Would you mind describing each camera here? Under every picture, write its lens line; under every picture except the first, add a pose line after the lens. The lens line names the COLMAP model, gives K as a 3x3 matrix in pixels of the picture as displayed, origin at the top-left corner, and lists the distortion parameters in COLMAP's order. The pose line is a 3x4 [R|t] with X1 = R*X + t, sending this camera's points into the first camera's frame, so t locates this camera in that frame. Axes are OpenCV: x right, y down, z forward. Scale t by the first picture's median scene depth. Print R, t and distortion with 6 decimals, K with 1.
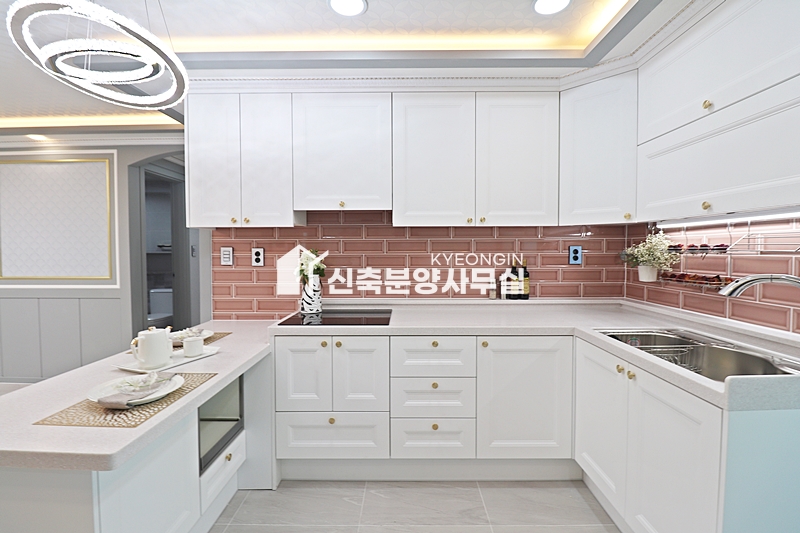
lens RADIAL K [[382.2, 0, 400.7], [0, 382.2, 269.8], [0, 0, 1]] dist [-0.059169, -0.000237]
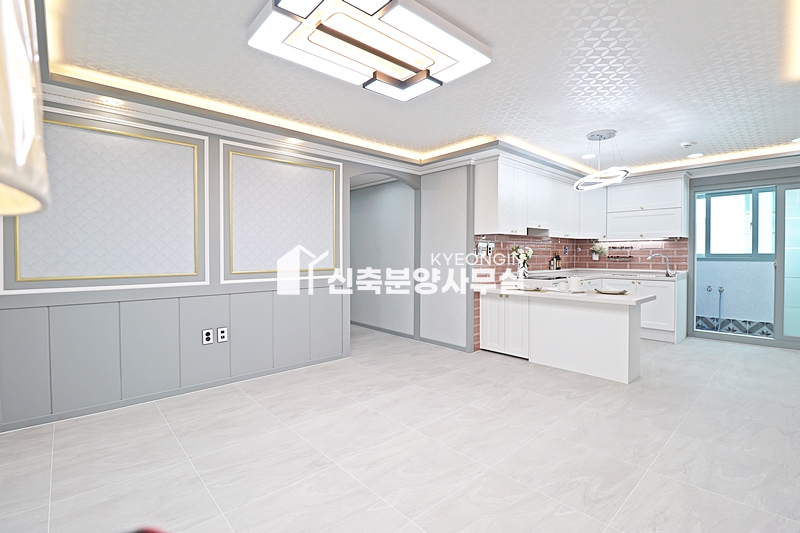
lens RADIAL K [[373.4, 0, 404.0], [0, 373.4, 259.8], [0, 0, 1]] dist [-0.015175, -0.000387]
pose [[0.736345, -0.019583, 0.676323, -1.469070], [0.023850, 0.999711, 0.002980, -0.005483], [-0.676186, 0.013936, 0.736599, -0.045771]]
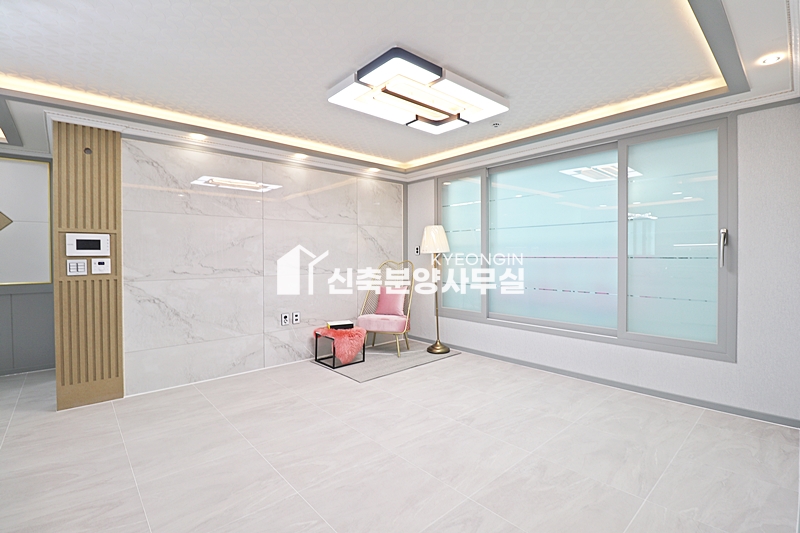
lens RADIAL K [[366.1, 0, 402.5], [0, 366.1, 262.0], [0, 0, 1]] dist [0.038960, -0.034707]
pose [[-0.743653, 0.007084, -0.668529, -0.504637], [-0.017891, 0.999375, 0.030490, -0.027044], [0.668327, 0.034635, -0.743061, 1.025970]]
